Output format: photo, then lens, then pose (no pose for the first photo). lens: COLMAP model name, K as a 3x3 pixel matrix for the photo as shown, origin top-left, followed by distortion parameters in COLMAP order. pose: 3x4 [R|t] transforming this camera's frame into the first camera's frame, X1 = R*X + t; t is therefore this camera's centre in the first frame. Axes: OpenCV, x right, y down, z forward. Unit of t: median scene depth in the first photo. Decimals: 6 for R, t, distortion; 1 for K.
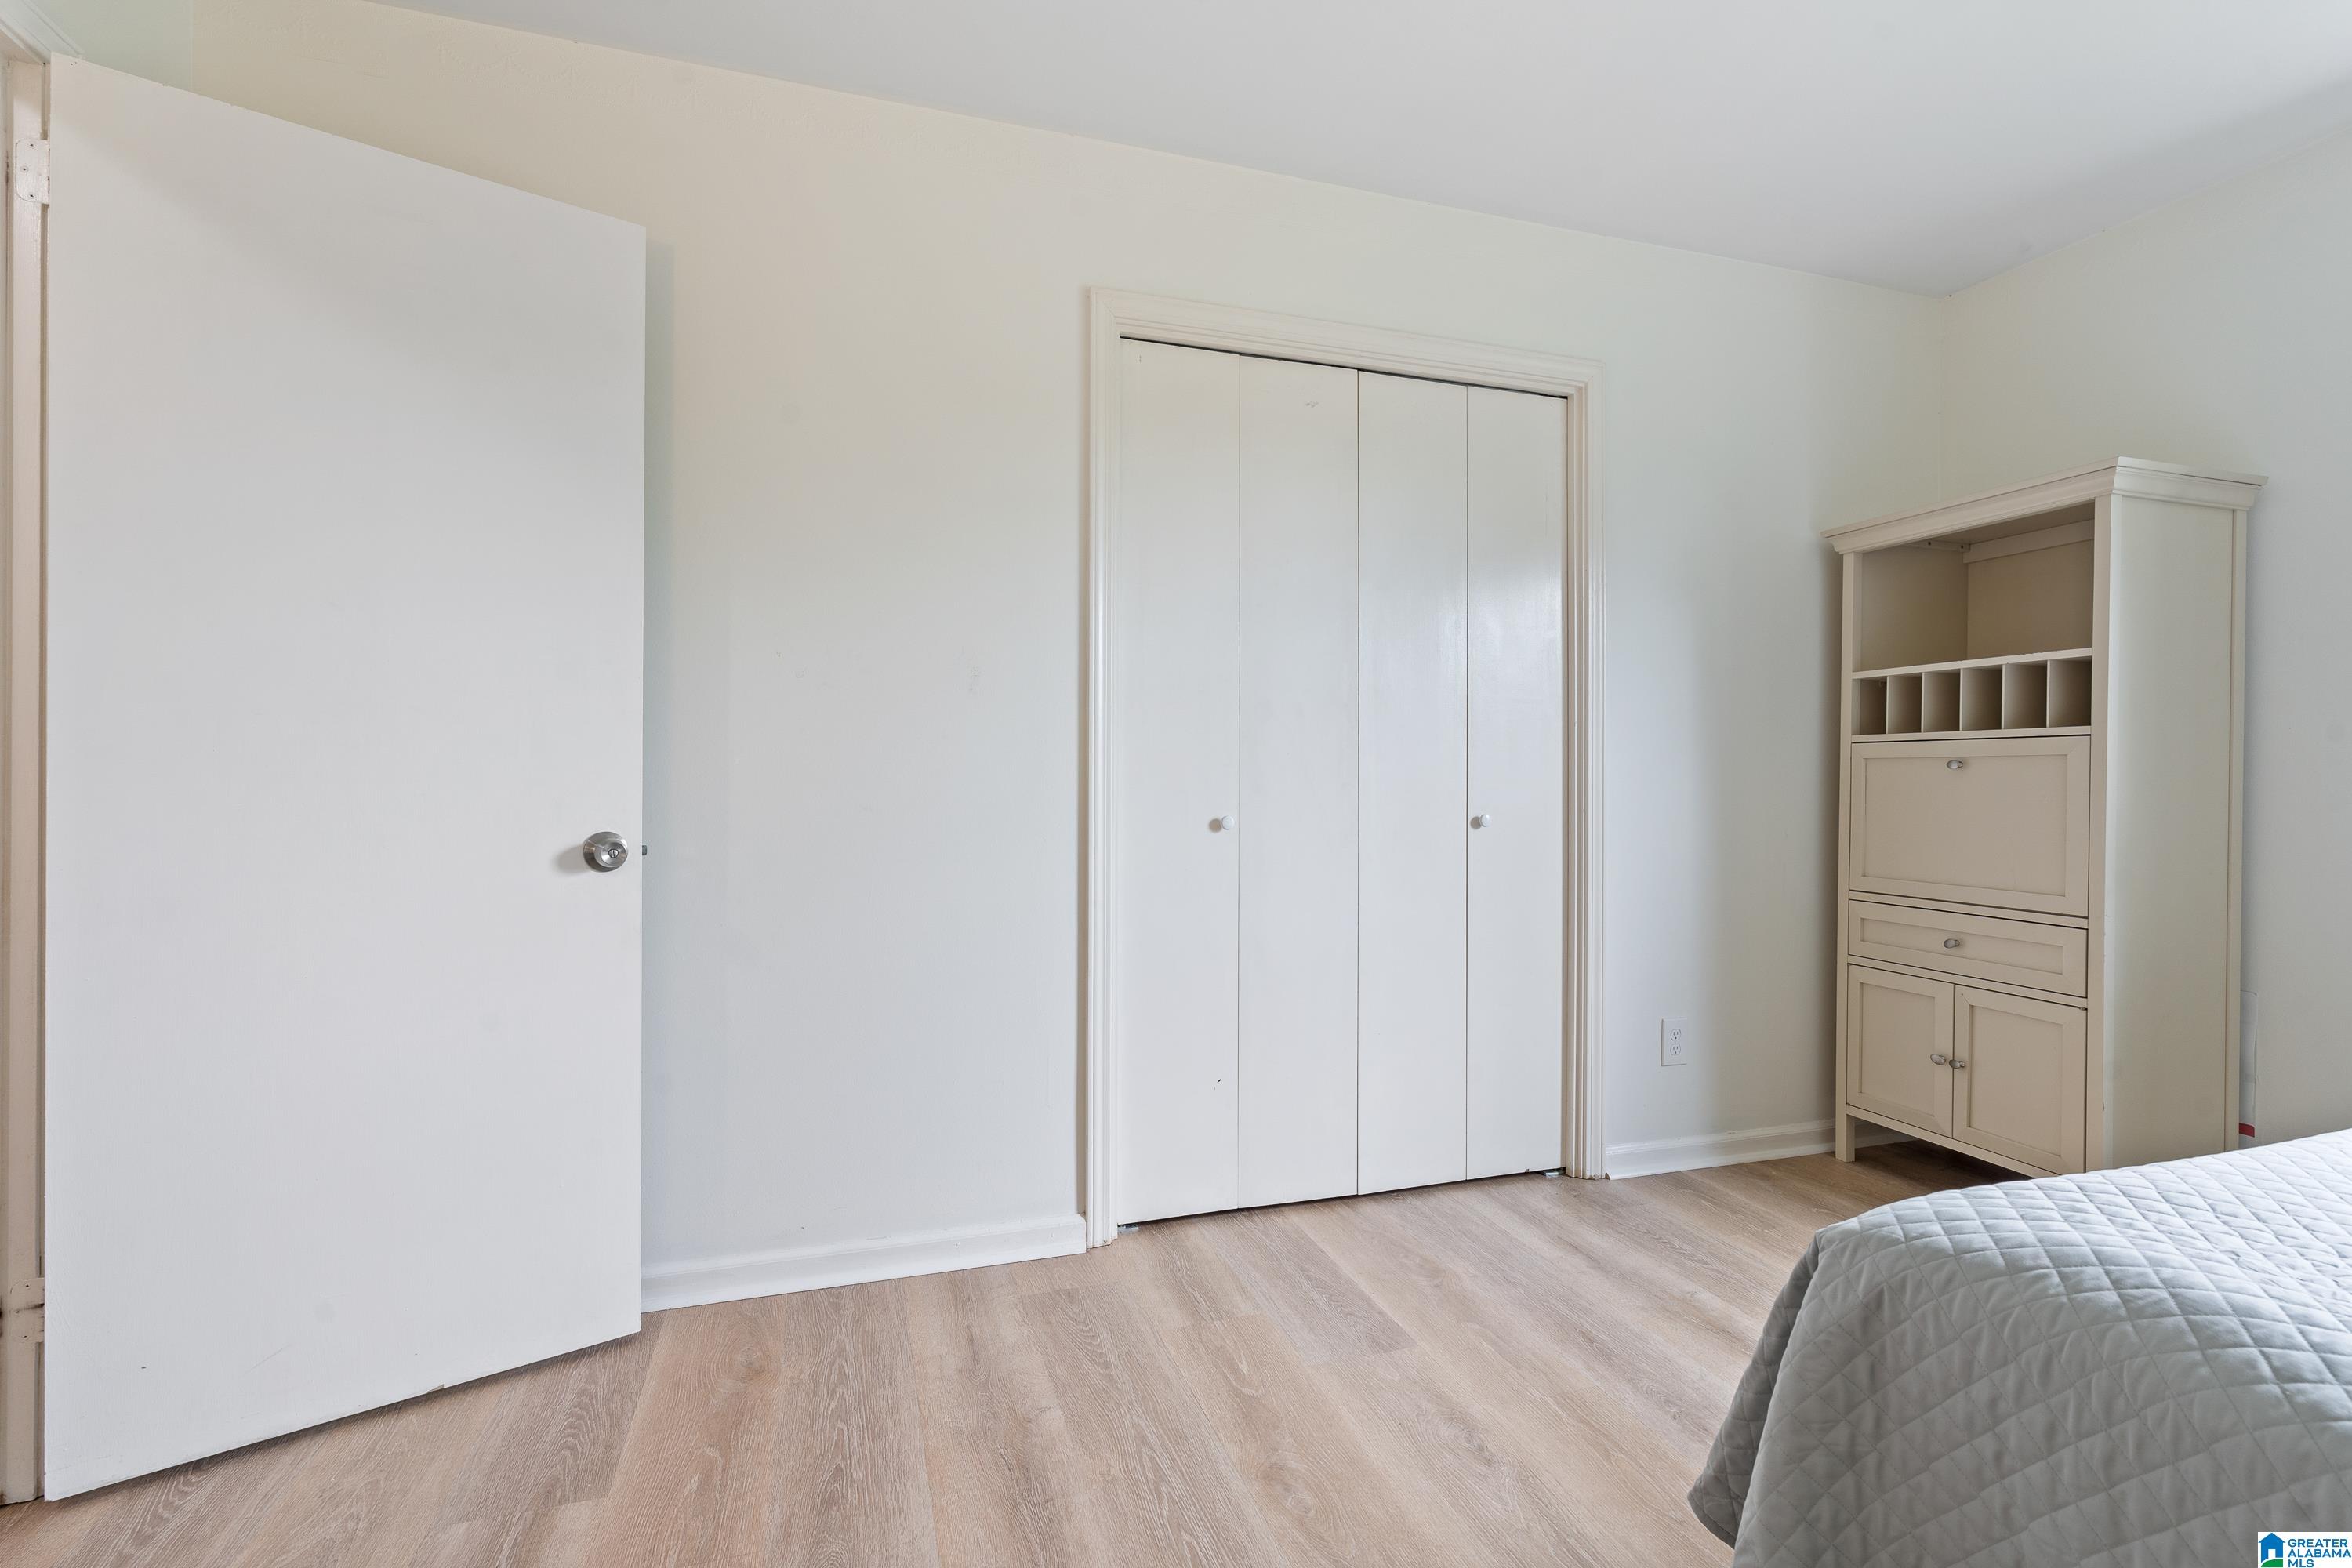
lens RADIAL K [[1099.5, 0, 1178.3], [0, 1099.5, 777.2], [0, 0, 1]] dist [0.001809, -0.000024]
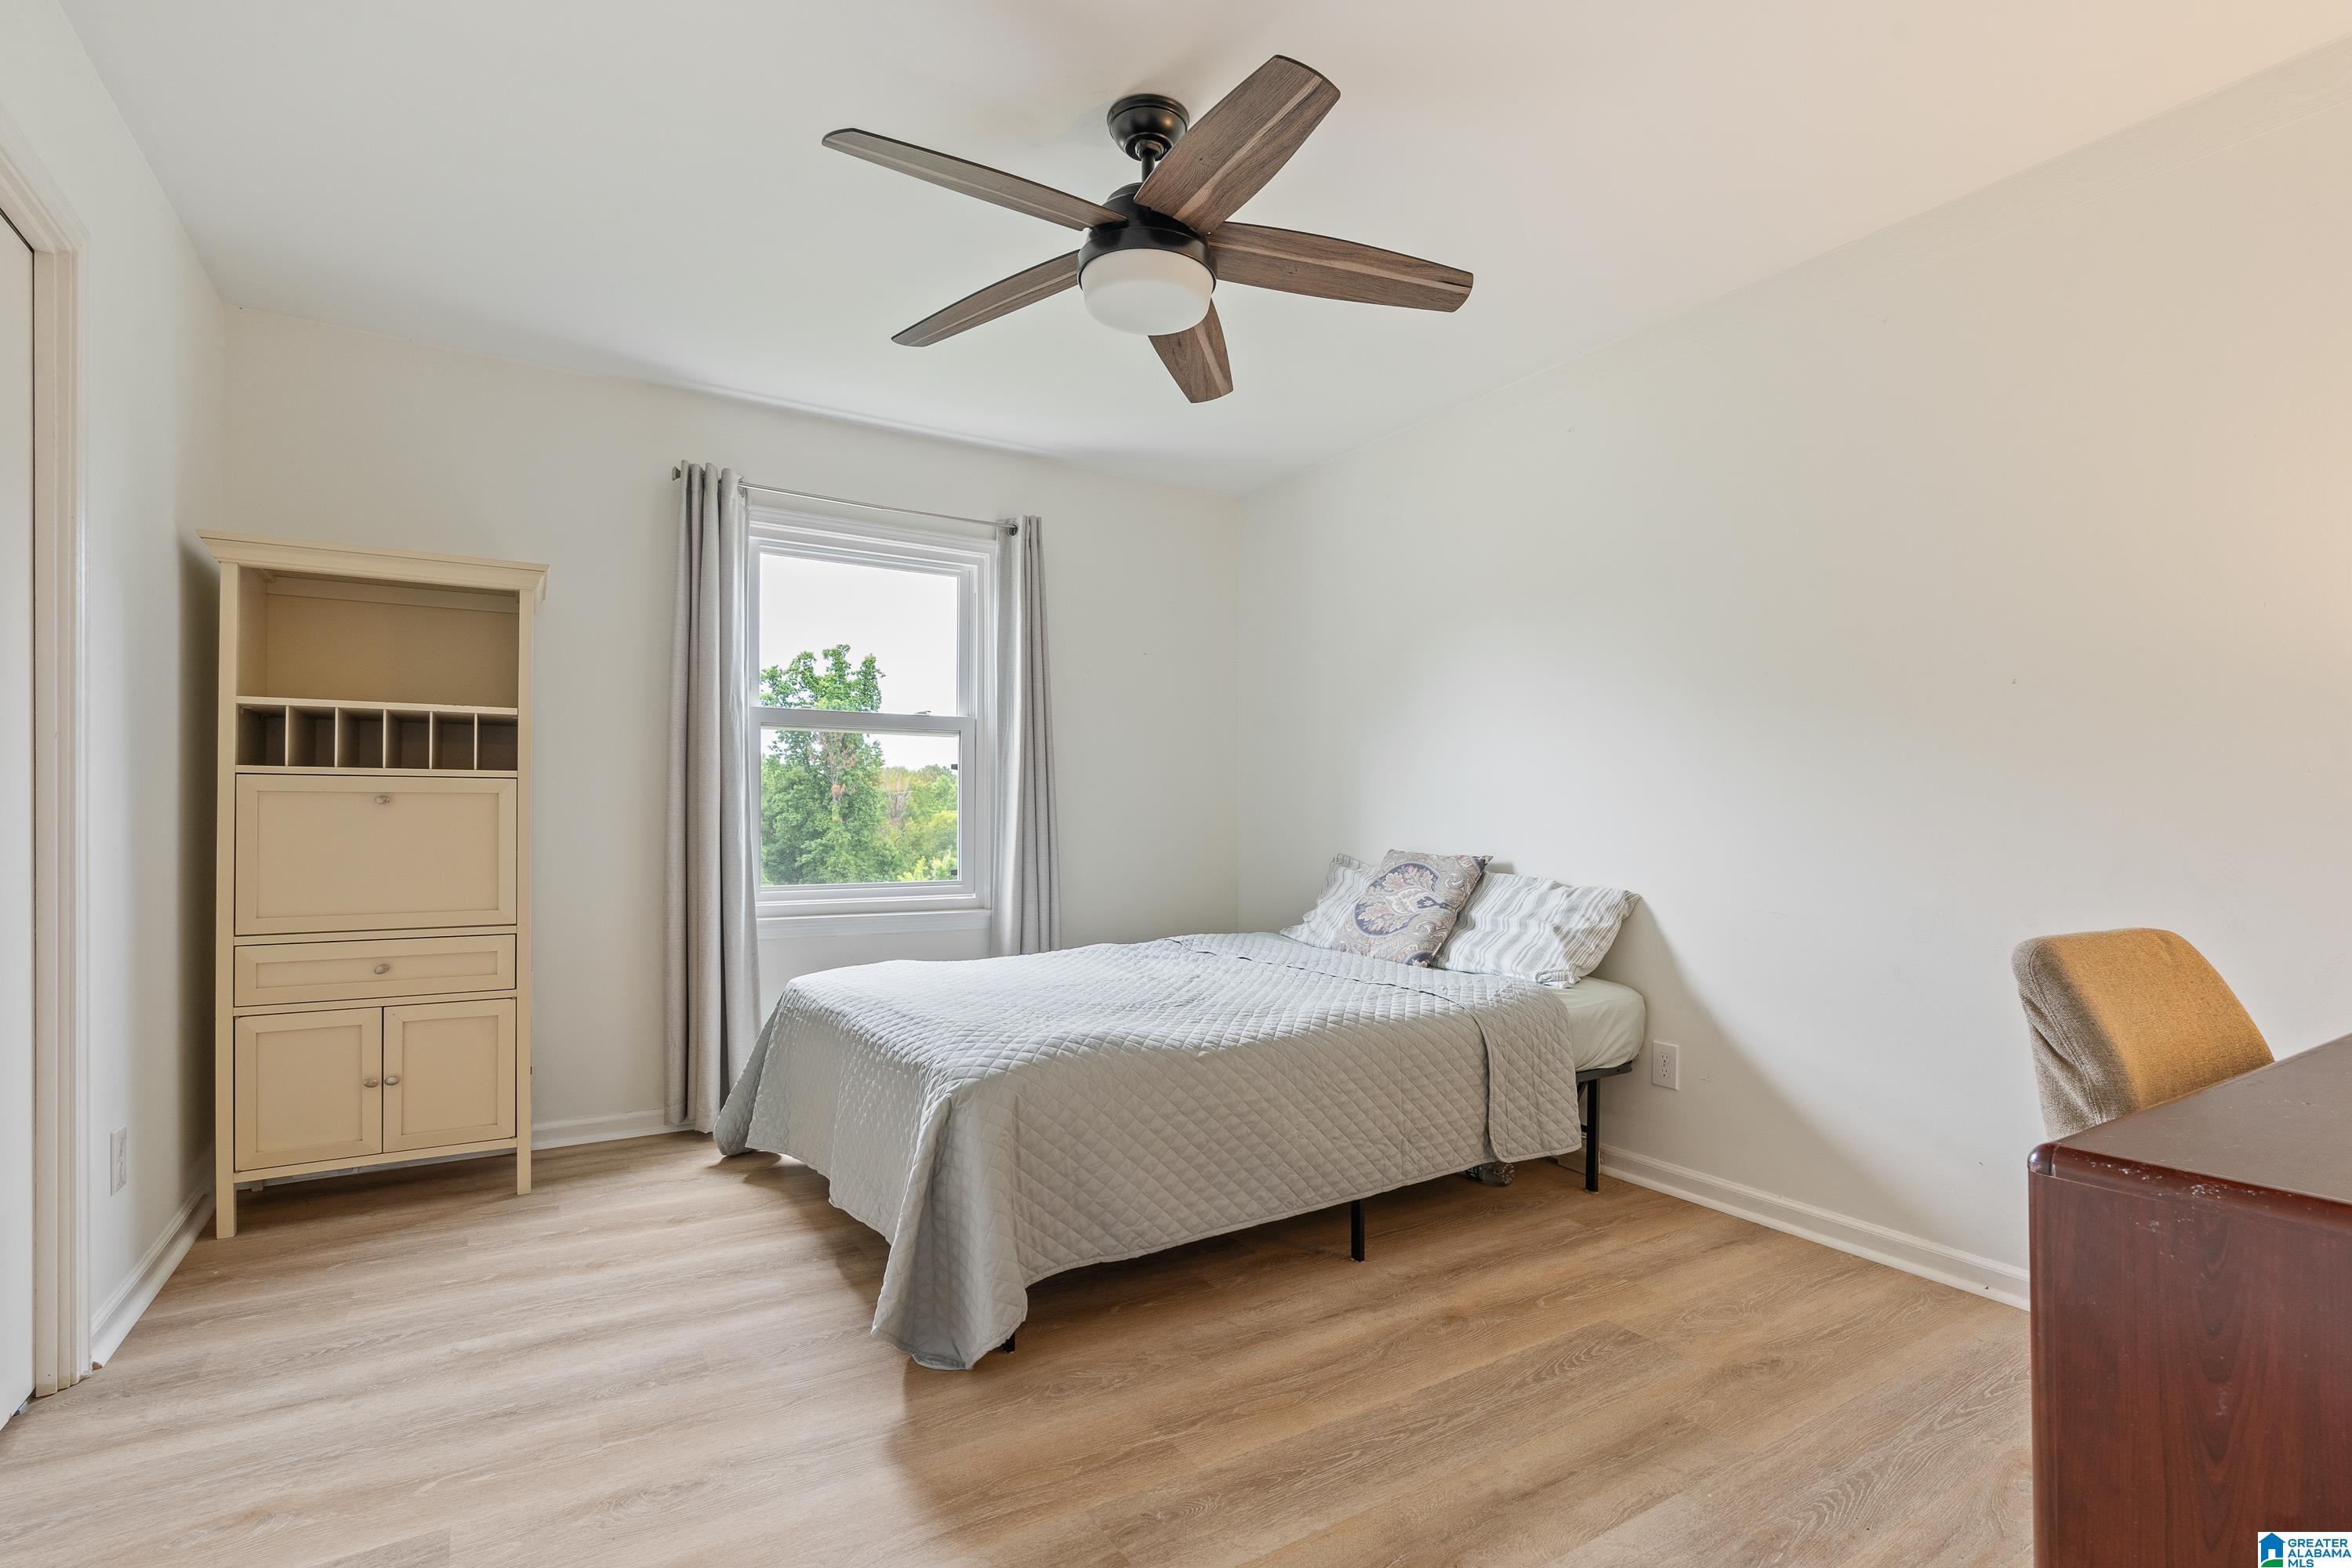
lens RADIAL K [[1100.3, 0, 1191.8], [0, 1100.3, 823.3], [0, 0, 1]] dist [-0.001177, -0.000075]
pose [[-0.263897, -0.006251, 0.964531, -0.518788], [-0.000242, 0.999979, 0.006415, 0.004298], [-0.964551, 0.001459, -0.263893, 0.529161]]
